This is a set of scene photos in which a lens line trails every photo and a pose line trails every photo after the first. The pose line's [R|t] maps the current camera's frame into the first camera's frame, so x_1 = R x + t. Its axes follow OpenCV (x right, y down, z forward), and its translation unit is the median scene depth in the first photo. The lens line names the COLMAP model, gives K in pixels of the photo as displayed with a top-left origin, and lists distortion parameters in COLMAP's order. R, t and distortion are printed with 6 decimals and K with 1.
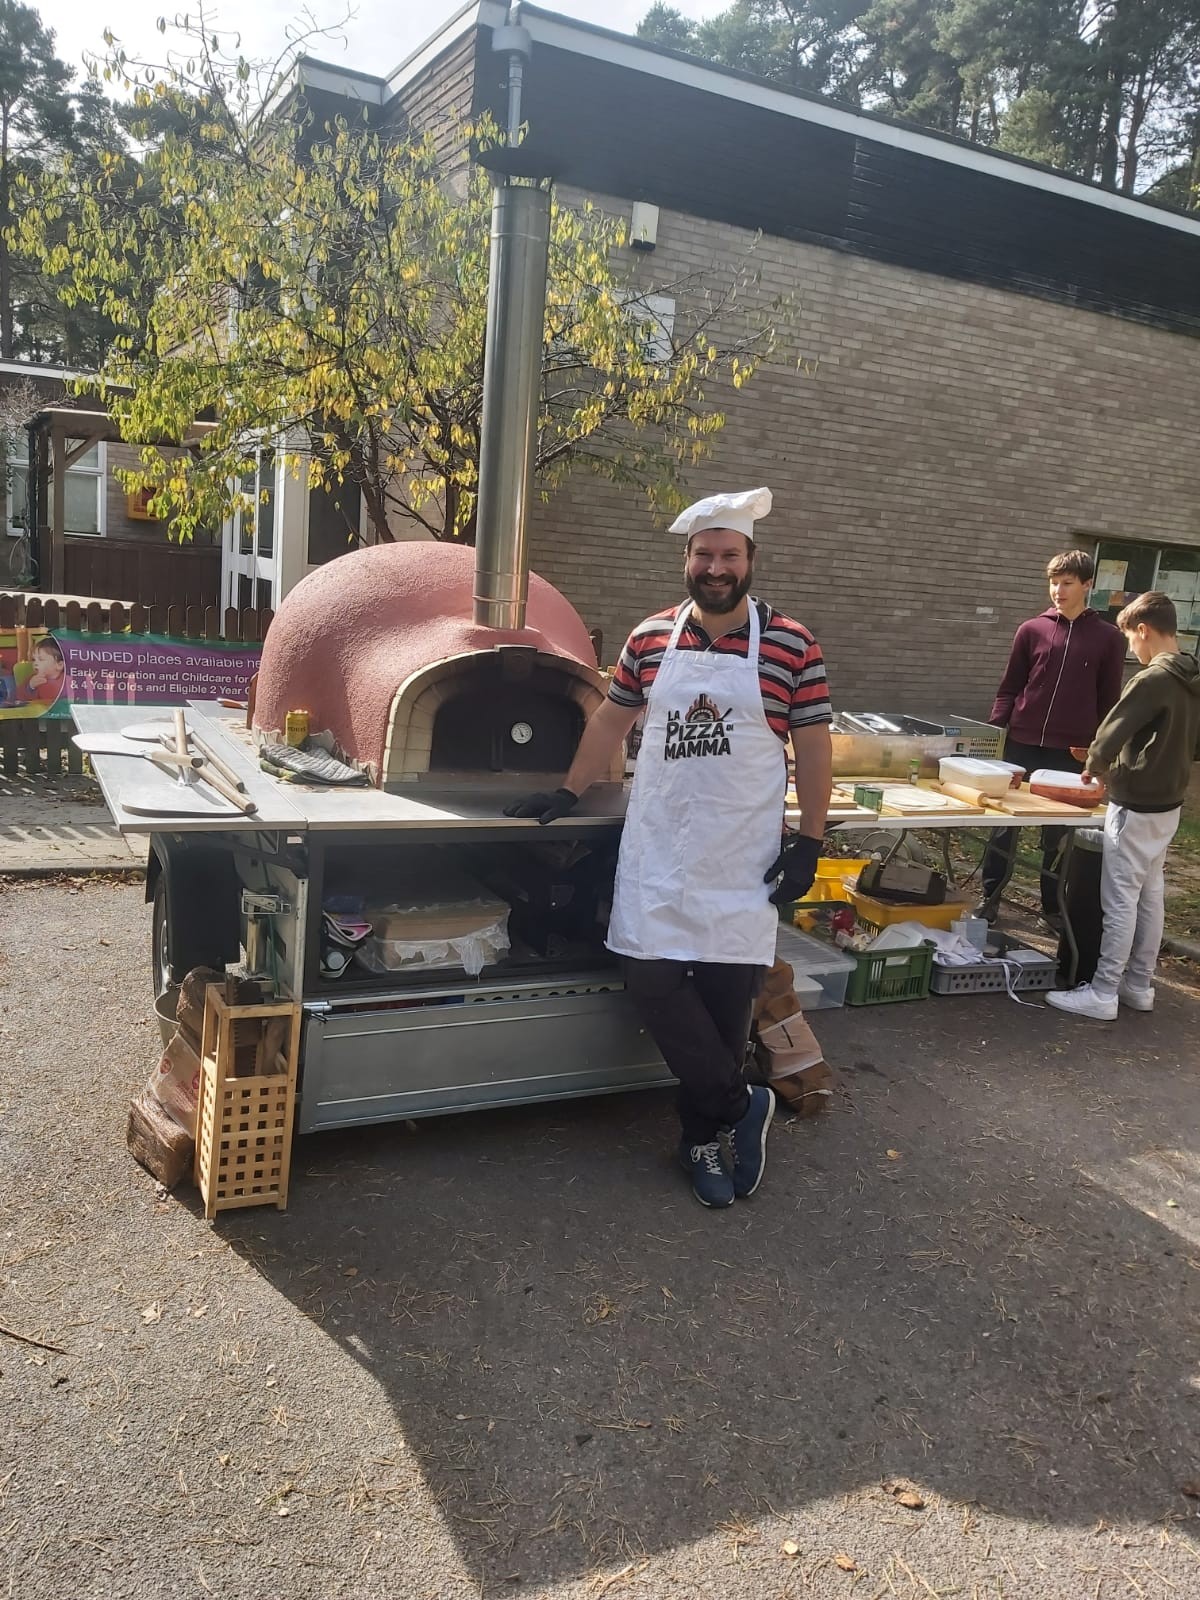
lens RADIAL K [[1250.3, 0, 583.2], [0, 1250.3, 798.4], [0, 0, 1]] dist [0.068173, -0.133032]
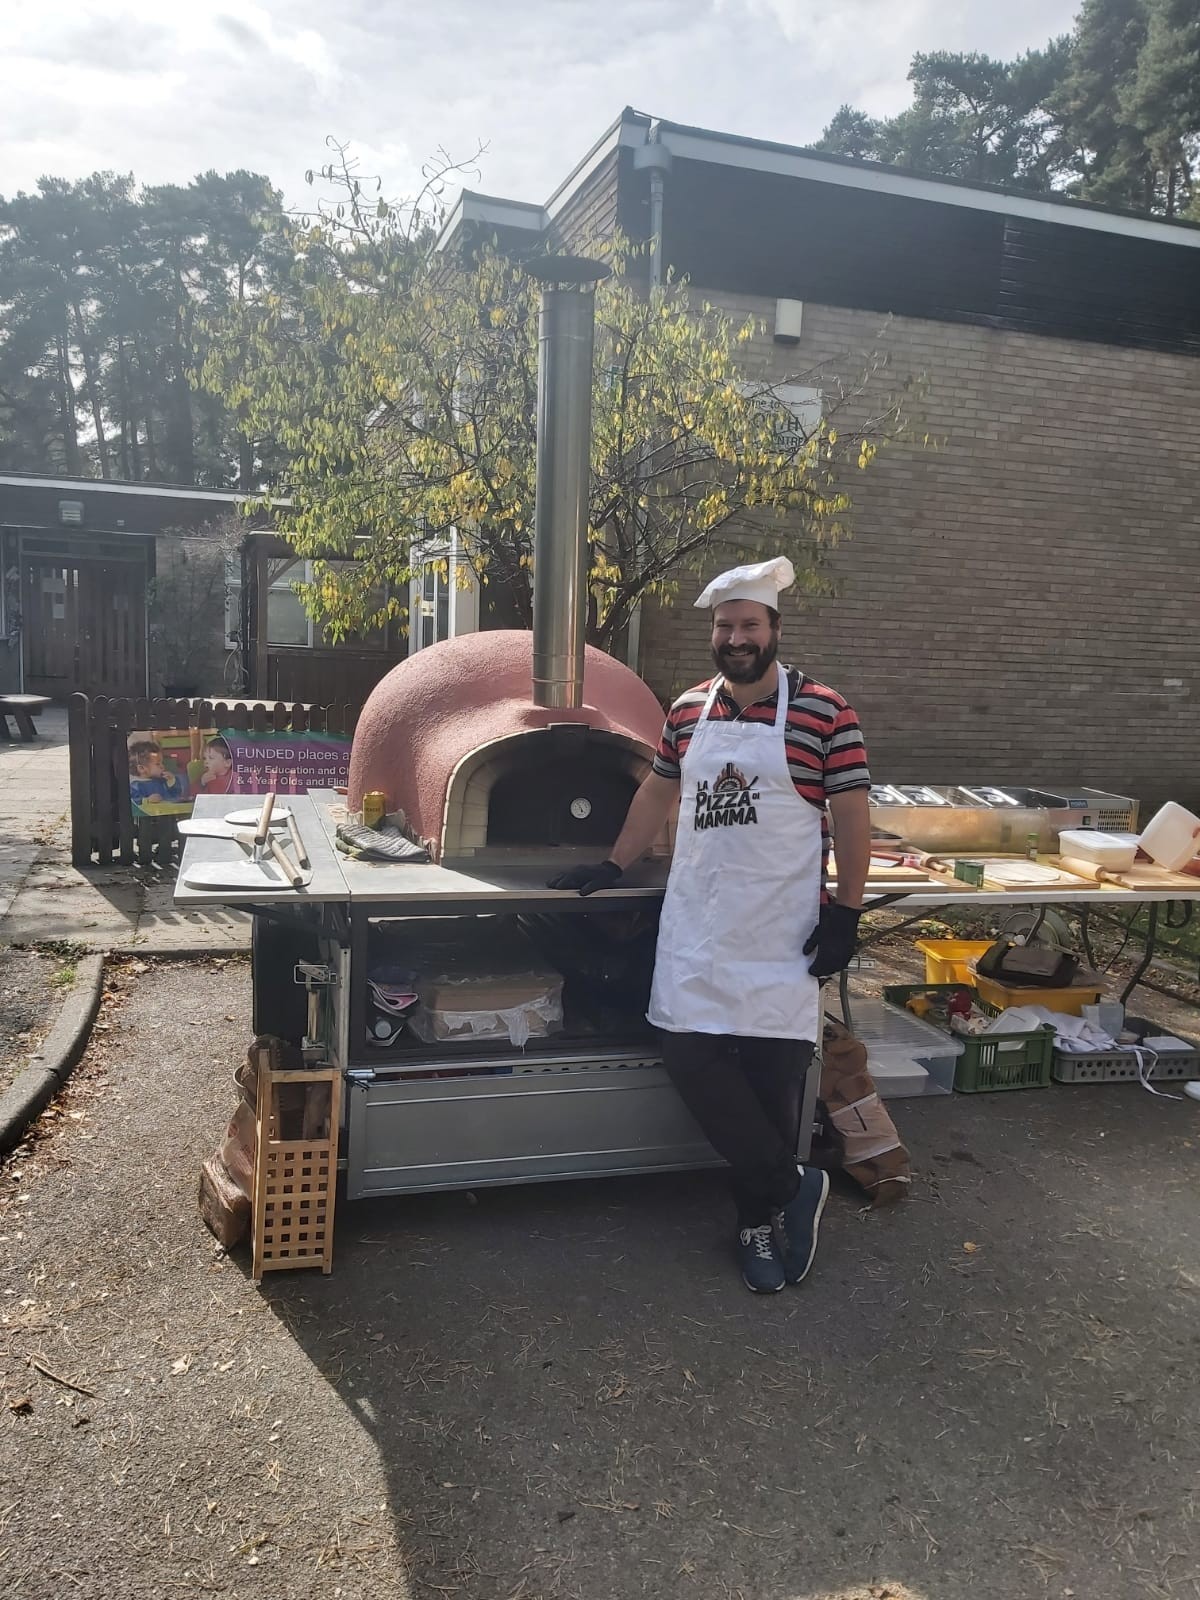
lens RADIAL K [[1250.3, 0, 583.2], [0, 1250.3, 798.4], [0, 0, 1]] dist [0.068173, -0.133032]
pose [[0.985063, -0.021303, -0.170874, 0.131232], [0.008456, 0.997105, -0.075564, 0.016840], [0.171989, 0.072990, 0.982391, -0.001911]]
